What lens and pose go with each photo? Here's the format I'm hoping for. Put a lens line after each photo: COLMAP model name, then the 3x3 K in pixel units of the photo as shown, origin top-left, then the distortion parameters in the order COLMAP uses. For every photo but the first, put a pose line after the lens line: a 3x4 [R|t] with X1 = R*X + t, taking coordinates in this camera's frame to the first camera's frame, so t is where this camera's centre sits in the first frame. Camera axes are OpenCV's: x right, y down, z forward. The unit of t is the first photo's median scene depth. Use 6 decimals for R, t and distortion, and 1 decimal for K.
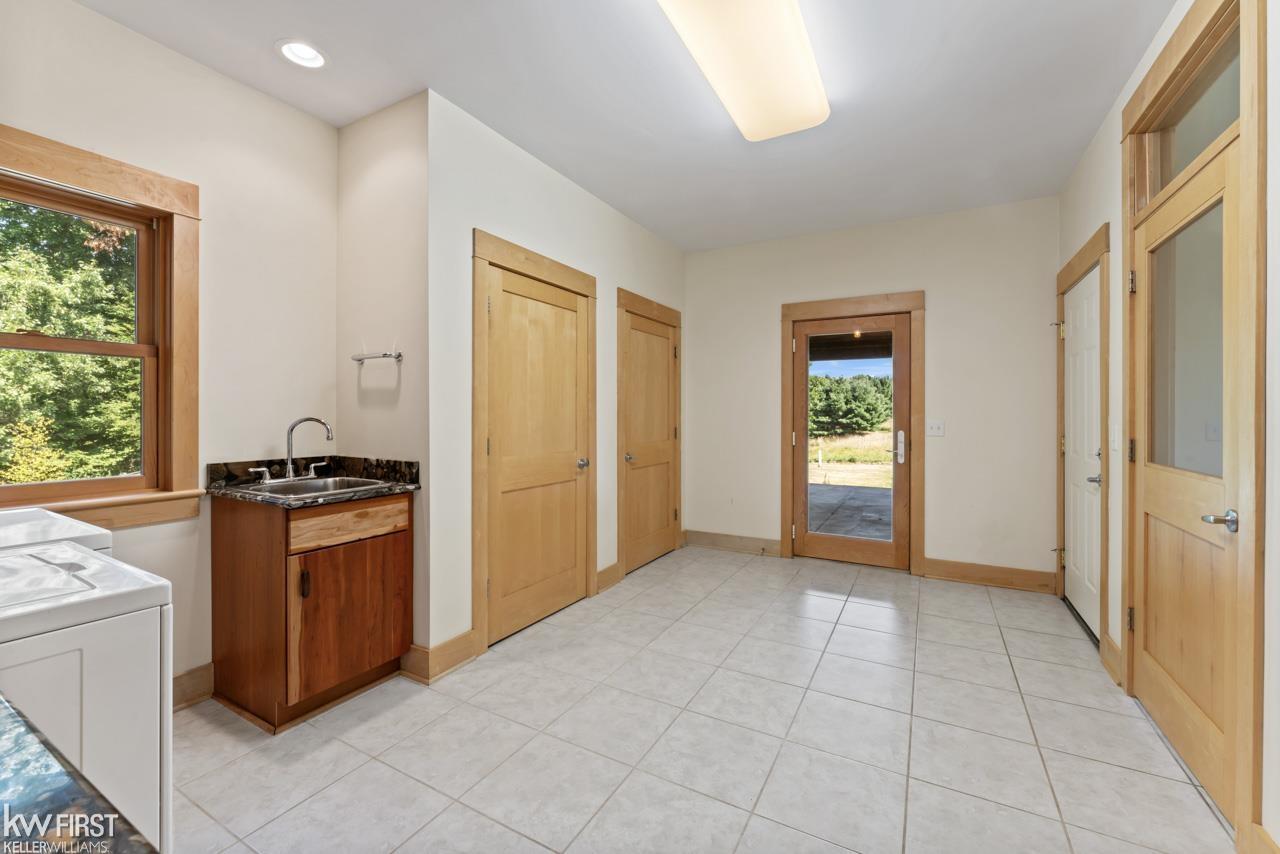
lens RADIAL K [[527.1, 0, 634.5], [0, 527.1, 420.2], [0, 0, 1]] dist [-0.002897, 0.000039]
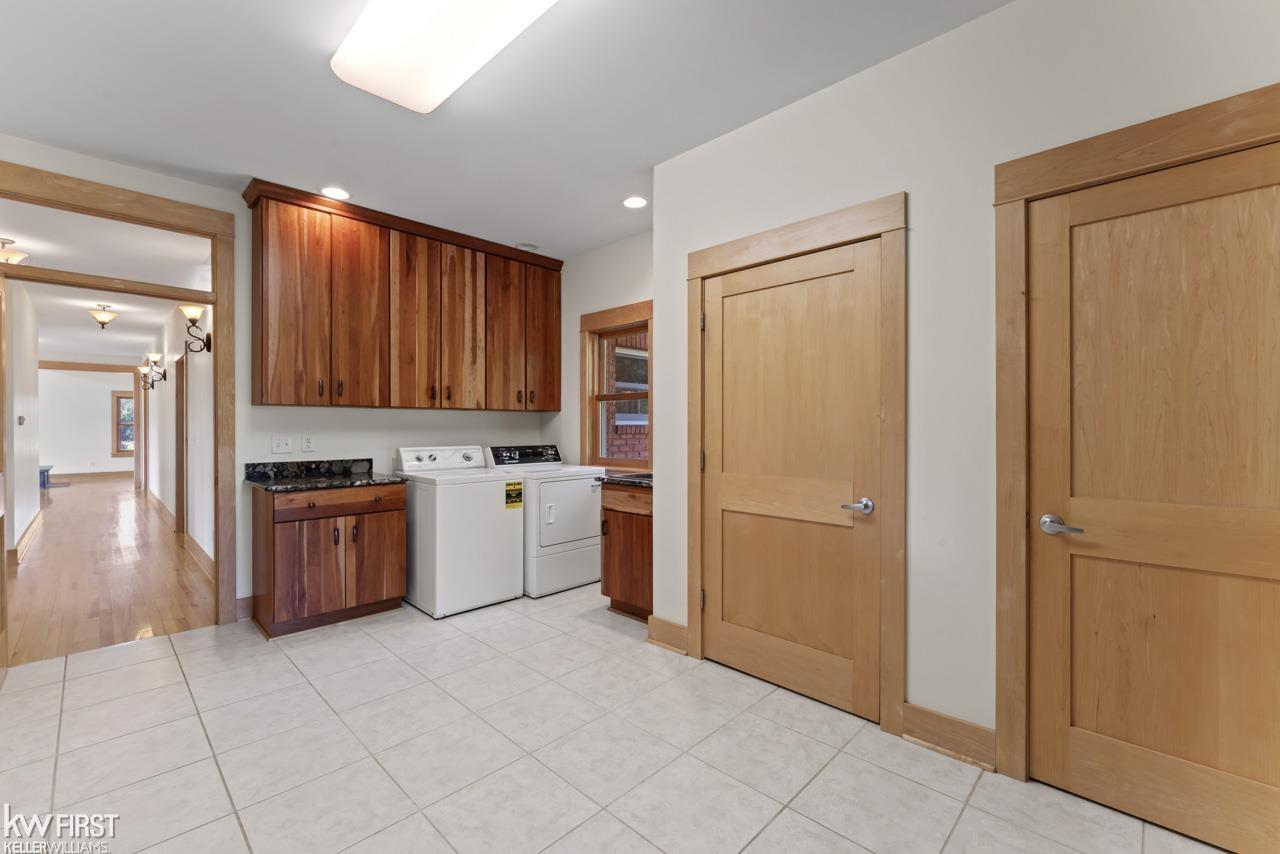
lens RADIAL K [[542.5, 0, 637.1], [0, 542.5, 426.8], [0, 0, 1]] dist [0.000431, 0.000117]
pose [[-0.265605, -0.002499, -0.964079, 0.883022], [-0.007857, 0.999969, -0.000428, -0.013036], [0.964050, 0.007461, -0.265616, 1.330511]]
